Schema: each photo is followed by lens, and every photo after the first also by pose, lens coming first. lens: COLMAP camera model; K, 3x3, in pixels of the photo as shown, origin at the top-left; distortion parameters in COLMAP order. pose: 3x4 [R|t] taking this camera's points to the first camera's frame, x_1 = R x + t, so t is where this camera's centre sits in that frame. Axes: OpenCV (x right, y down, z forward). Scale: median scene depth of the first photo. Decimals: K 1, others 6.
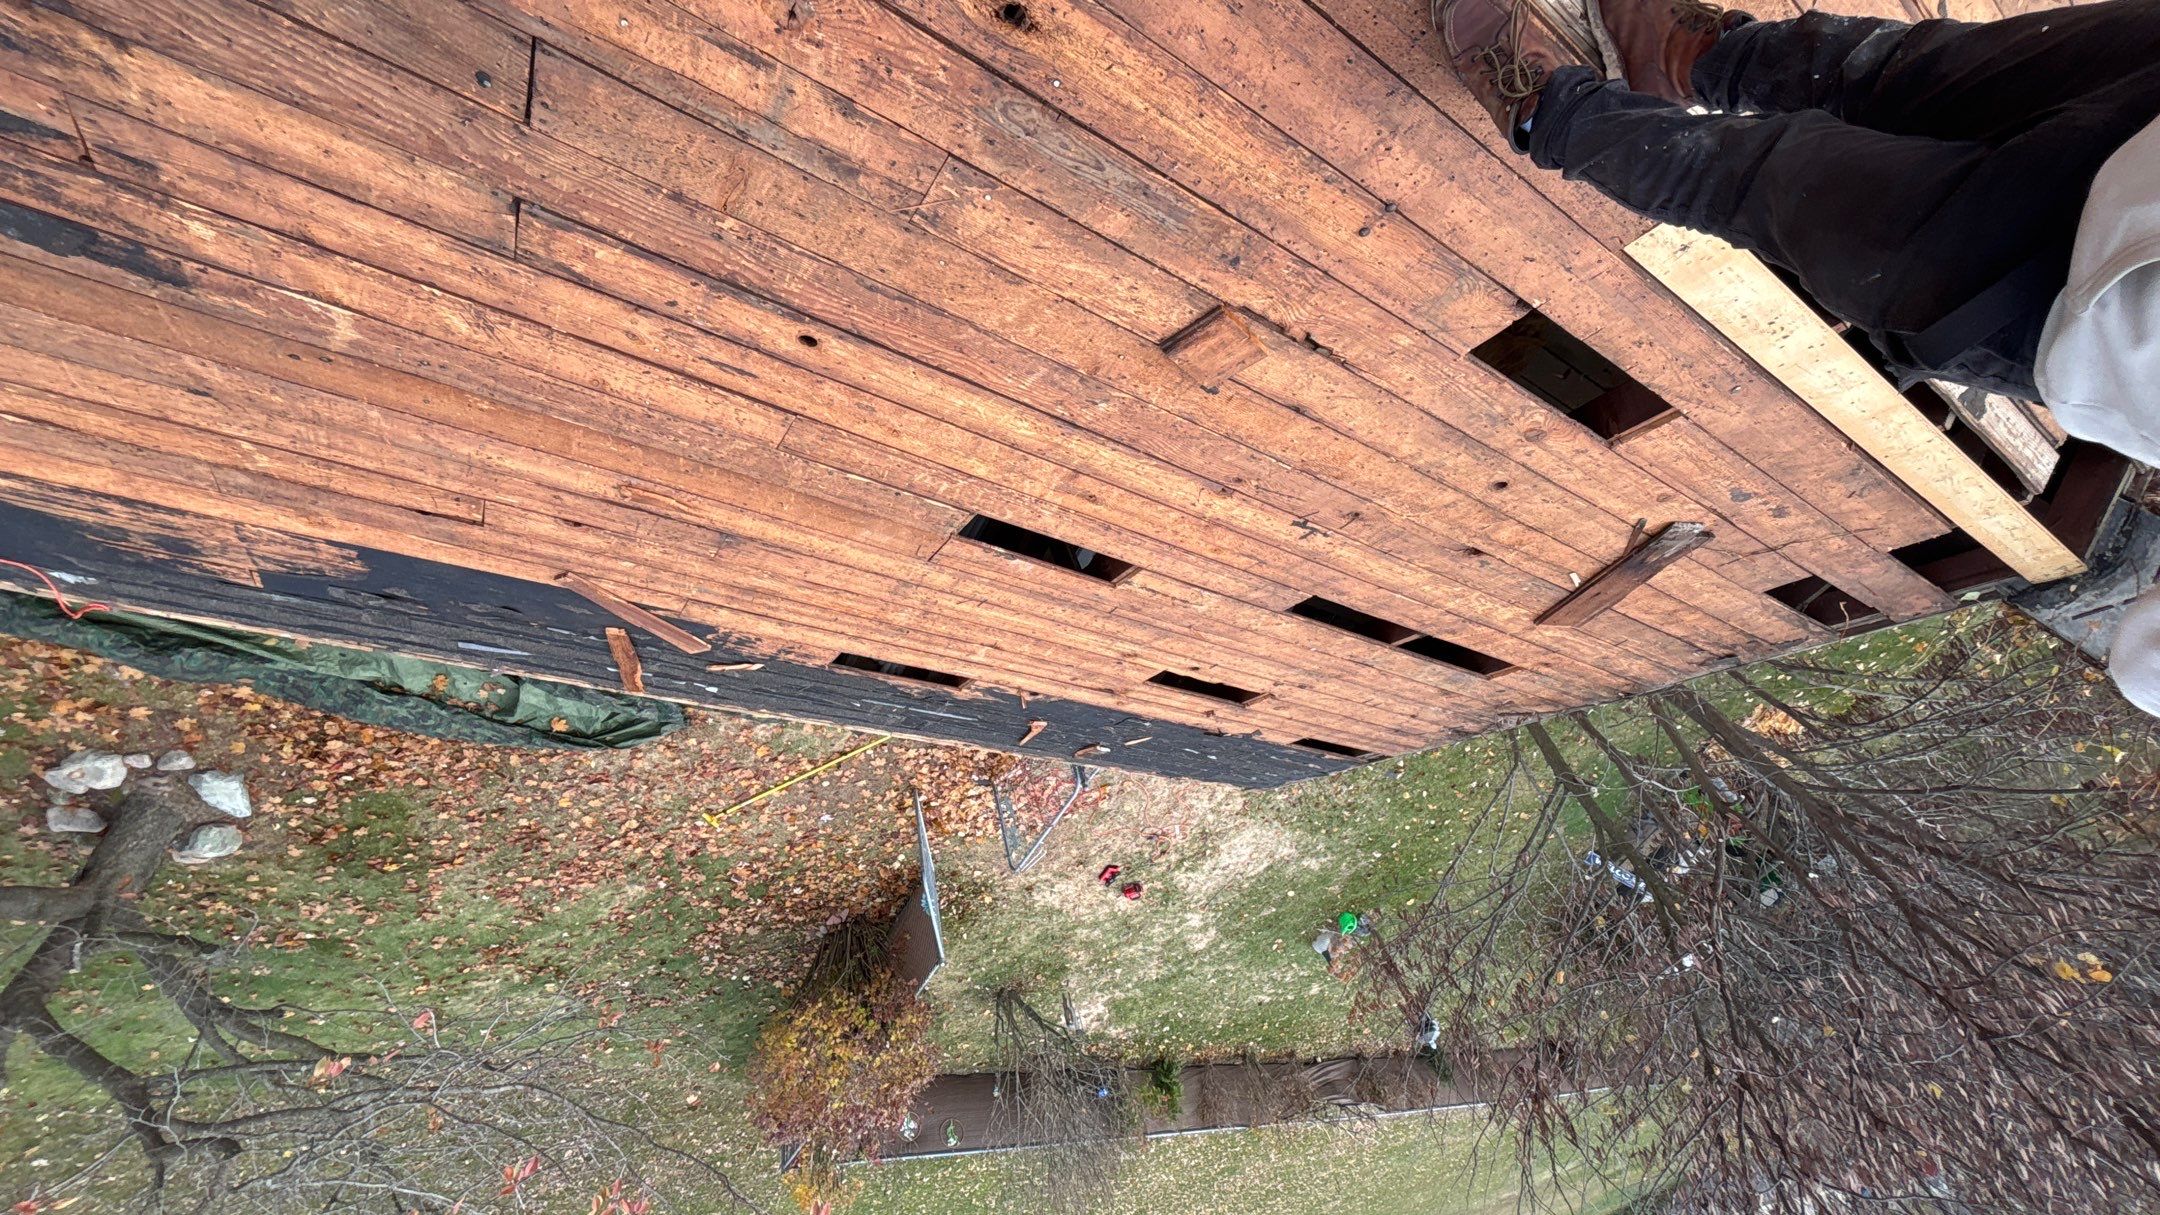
lens RADIAL K [[860.7, 0, 1091.5], [0, 860.7, 608.3], [0, 0, 1]] dist [0.003175, -0.000698]
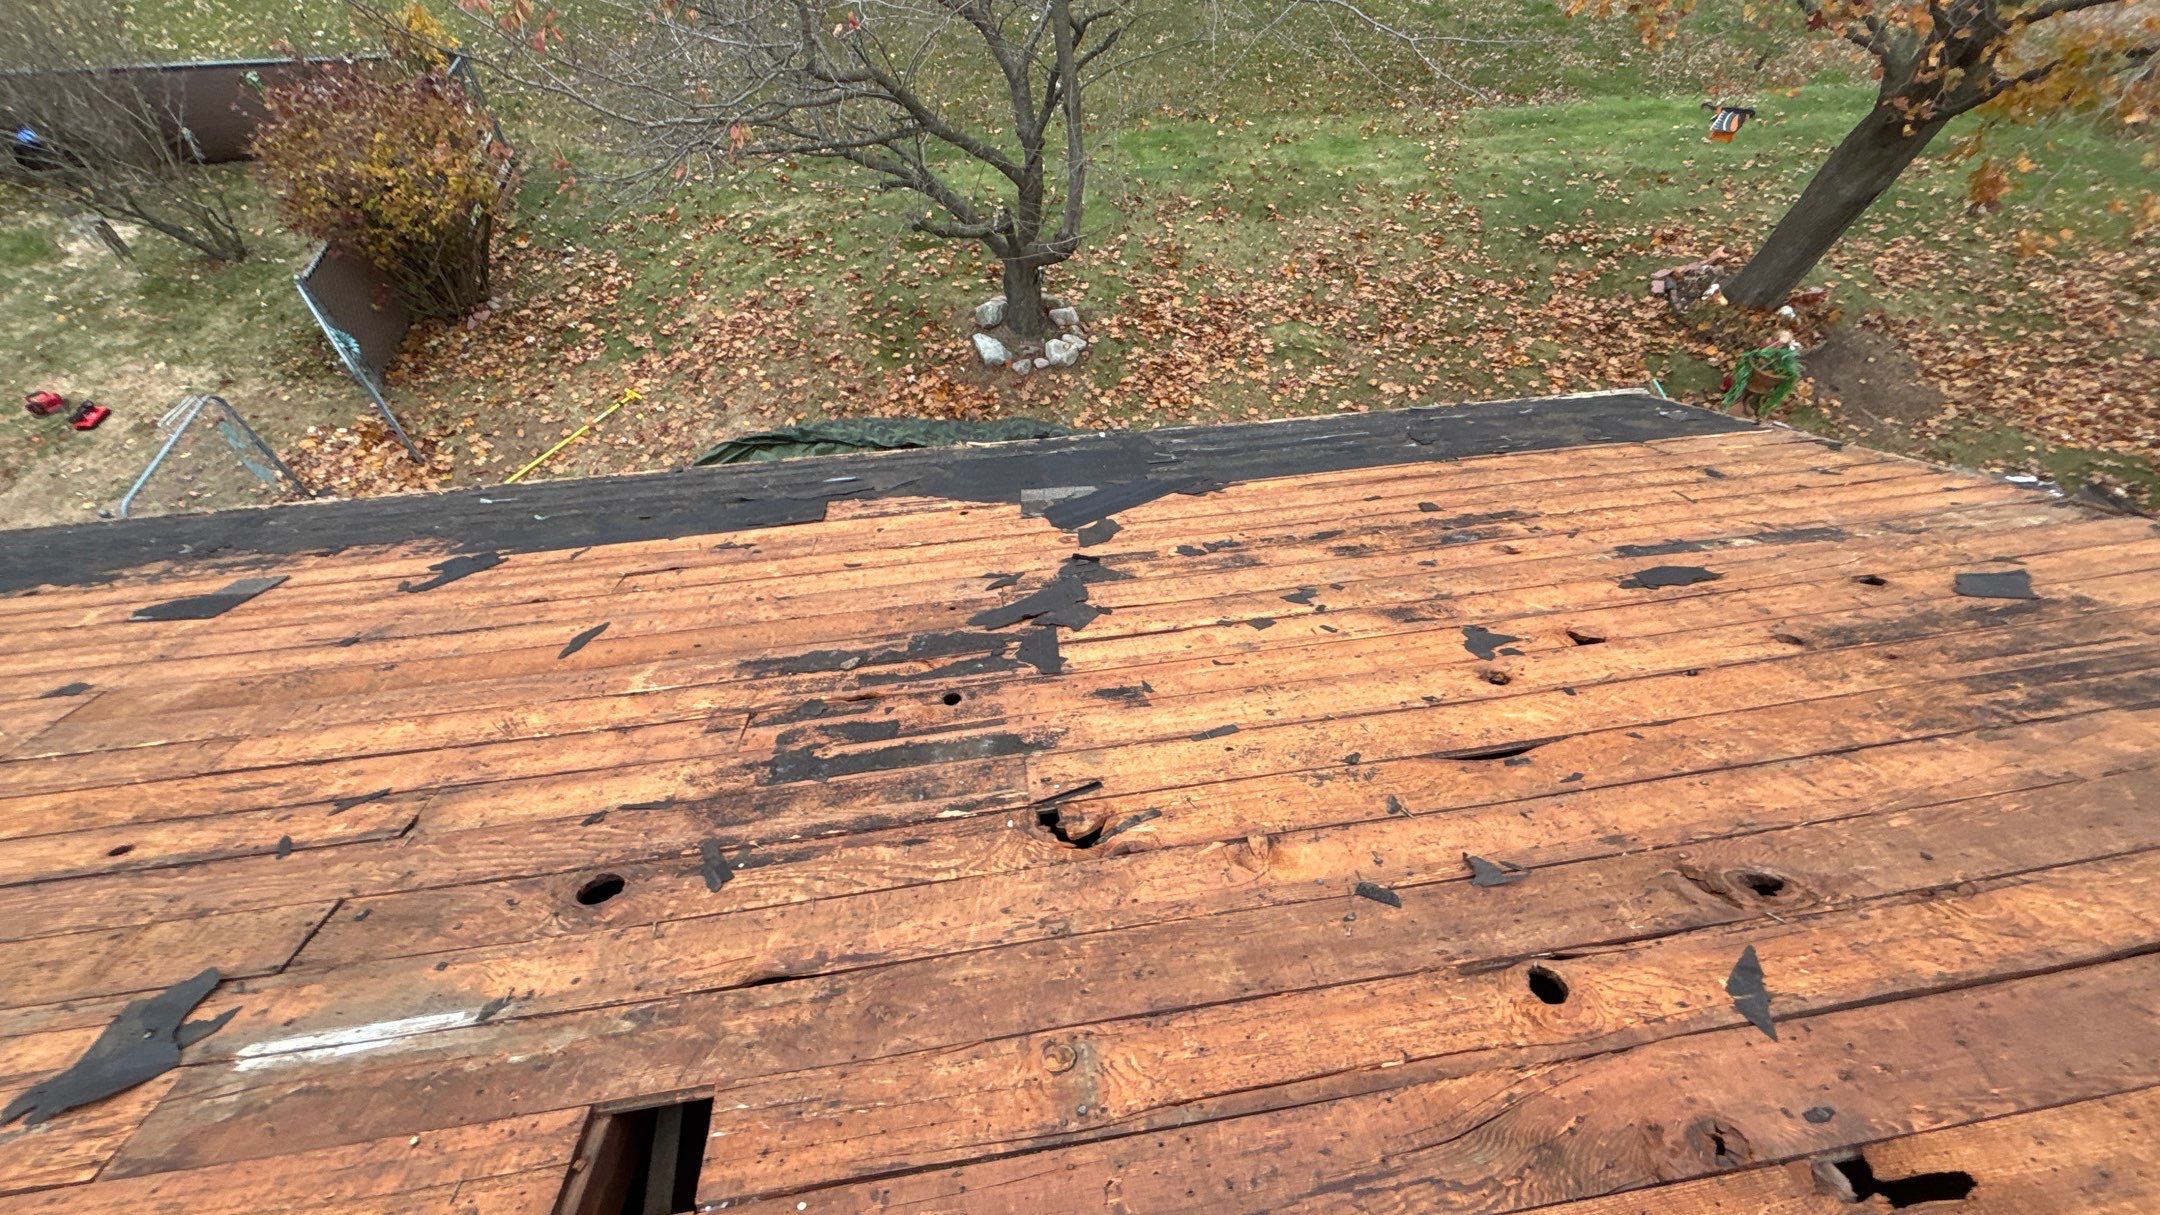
lens RADIAL K [[860.7, 0, 1078.2], [0, 860.7, 614.0], [0, 0, 1]] dist [0.003175, -0.000698]
pose [[-0.745337, 0.321217, -0.584203, -0.404974], [-0.333082, -0.938490, -0.091064, -0.210476], [-0.577520, 0.126714, 0.806483, -0.238398]]
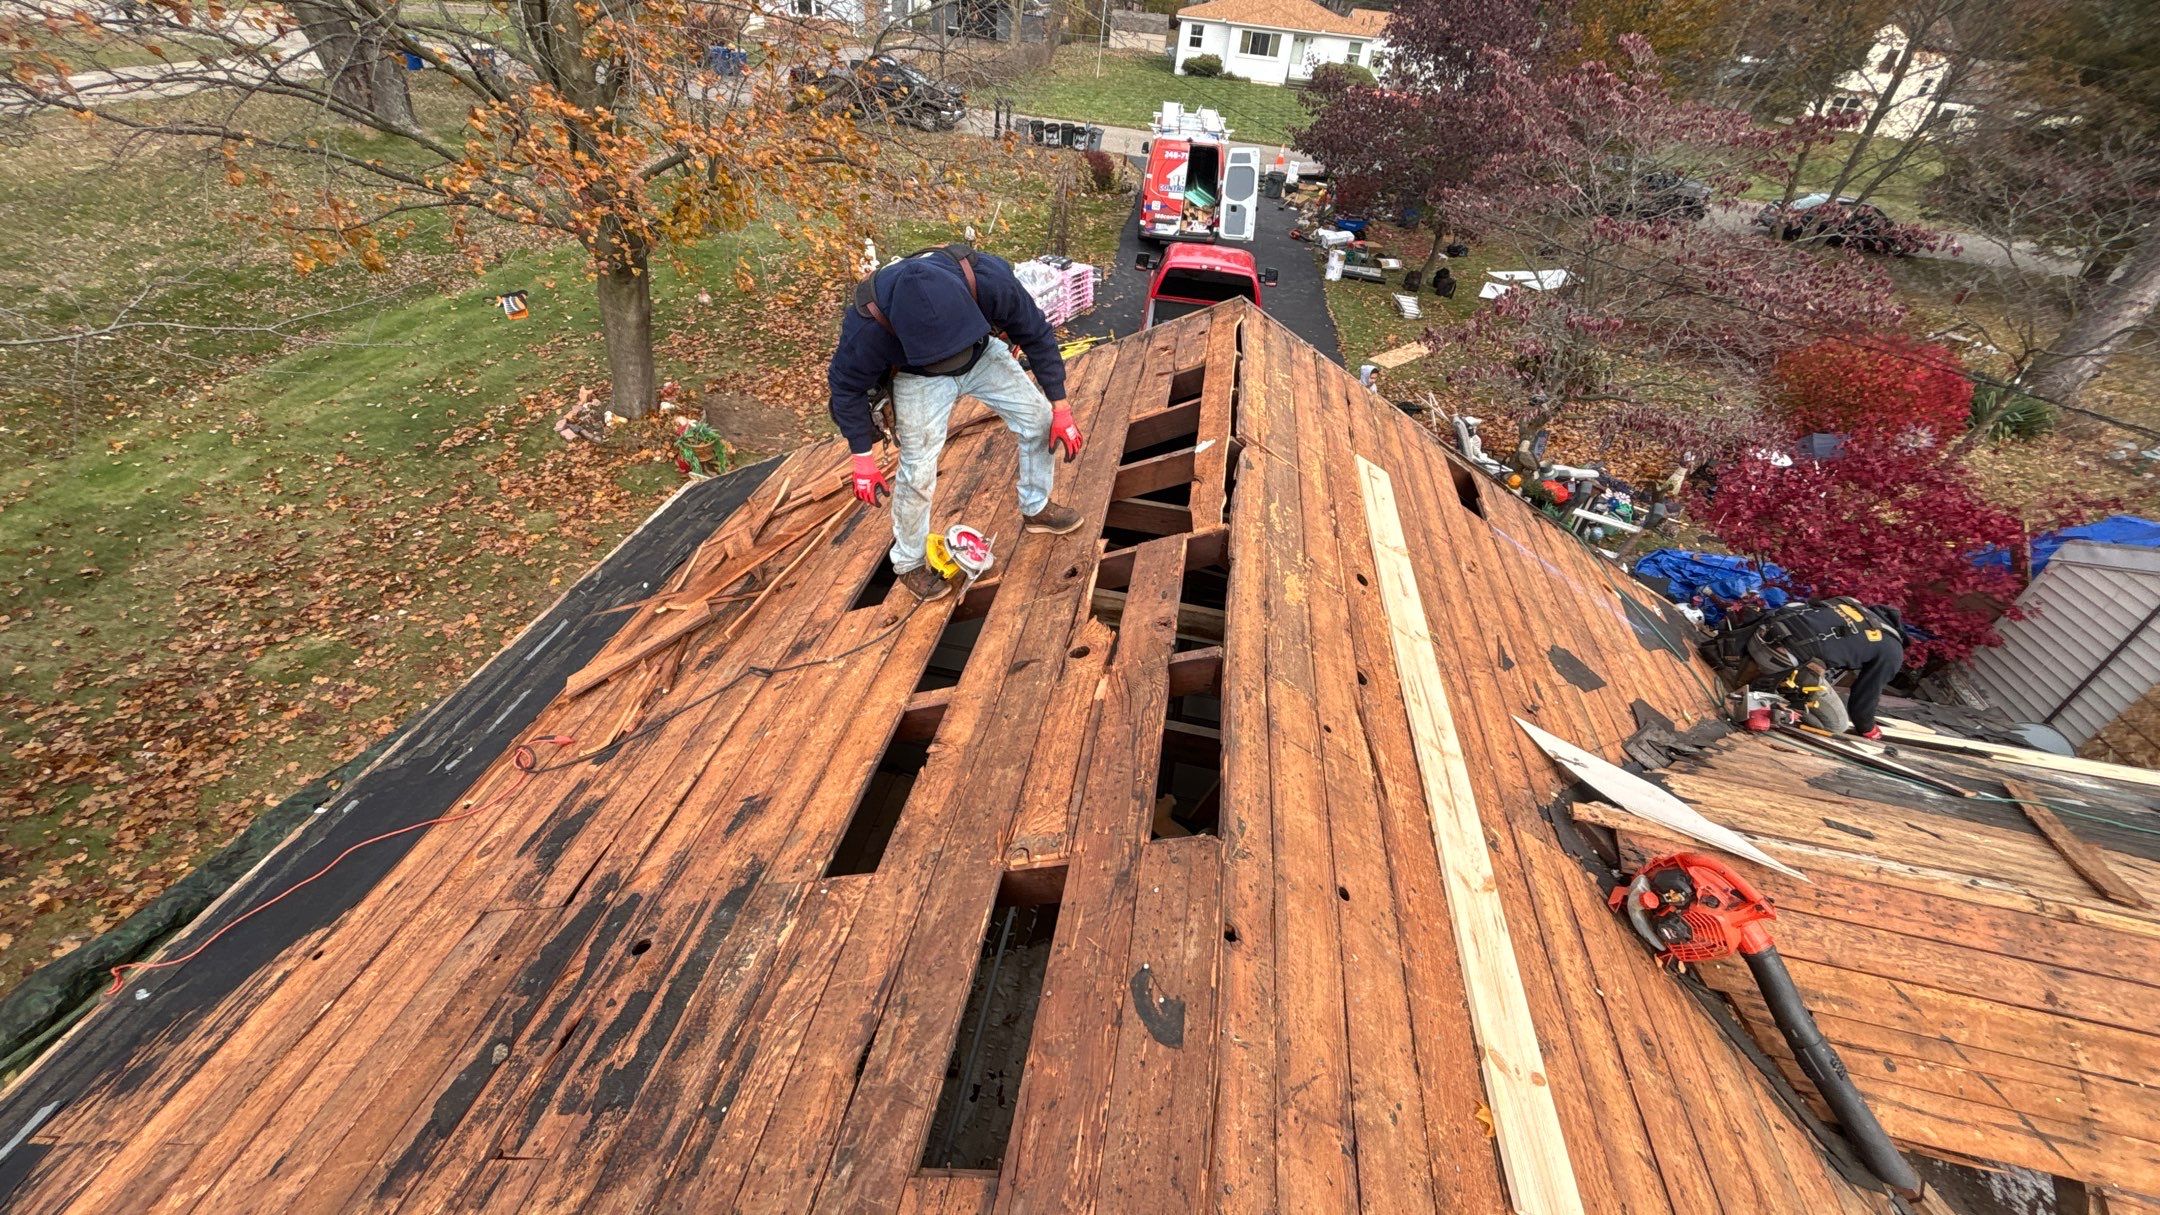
lens RADIAL K [[860.7, 0, 1079.9], [0, 860.7, 614.0], [0, 0, 1]] dist [0.003175, -0.000698]
pose [[0.364681, 0.382892, -0.848765, -0.072370], [-0.696588, -0.492690, -0.521557, -0.044535], [-0.617878, 0.781441, 0.087043, -0.102958]]
